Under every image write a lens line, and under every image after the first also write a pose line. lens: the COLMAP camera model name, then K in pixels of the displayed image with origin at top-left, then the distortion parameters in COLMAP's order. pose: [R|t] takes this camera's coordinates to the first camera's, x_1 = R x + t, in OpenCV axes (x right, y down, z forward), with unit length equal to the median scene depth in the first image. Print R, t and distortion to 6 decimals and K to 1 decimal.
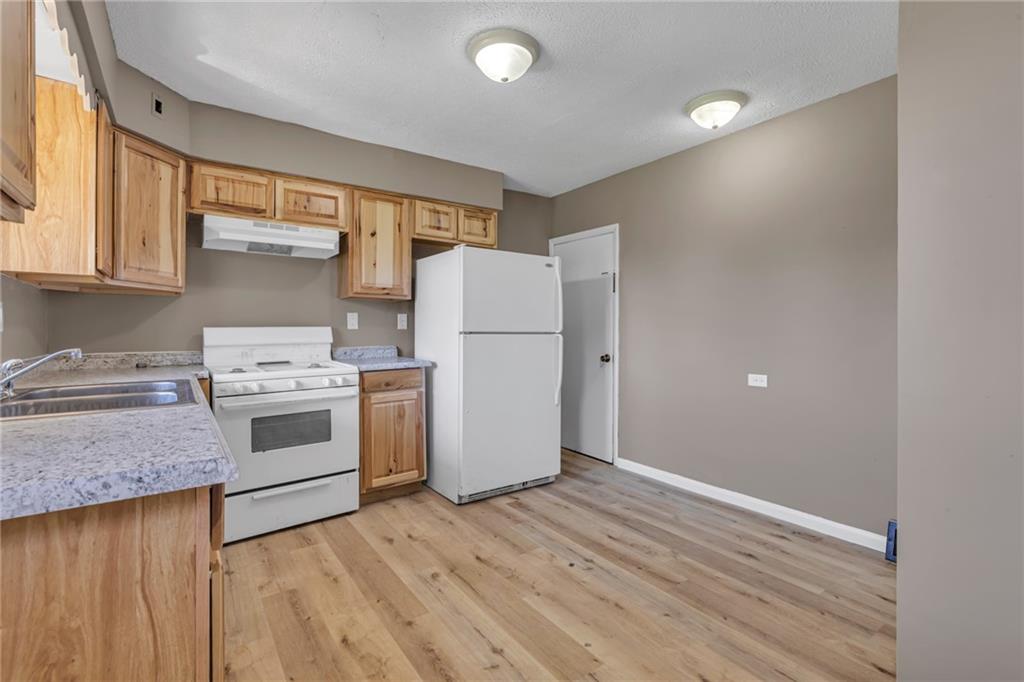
lens RADIAL K [[465.8, 0, 514.4], [0, 465.8, 334.7], [0, 0, 1]] dist [0.008572, 0.000535]
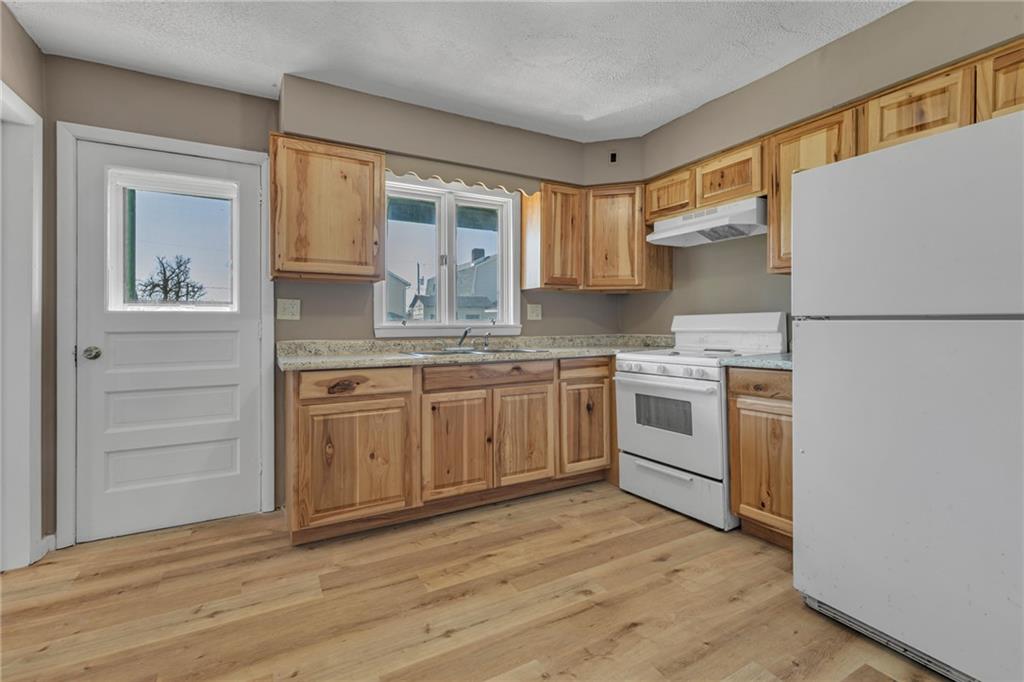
lens RADIAL K [[465.8, 0, 511.2], [0, 465.8, 324.0], [0, 0, 1]] dist [0.008572, 0.000535]
pose [[-0.119267, 0.003647, -0.992856, 0.576778], [-0.002290, 0.999990, 0.003948, 0.002283], [0.992860, 0.002744, -0.119257, 0.763308]]
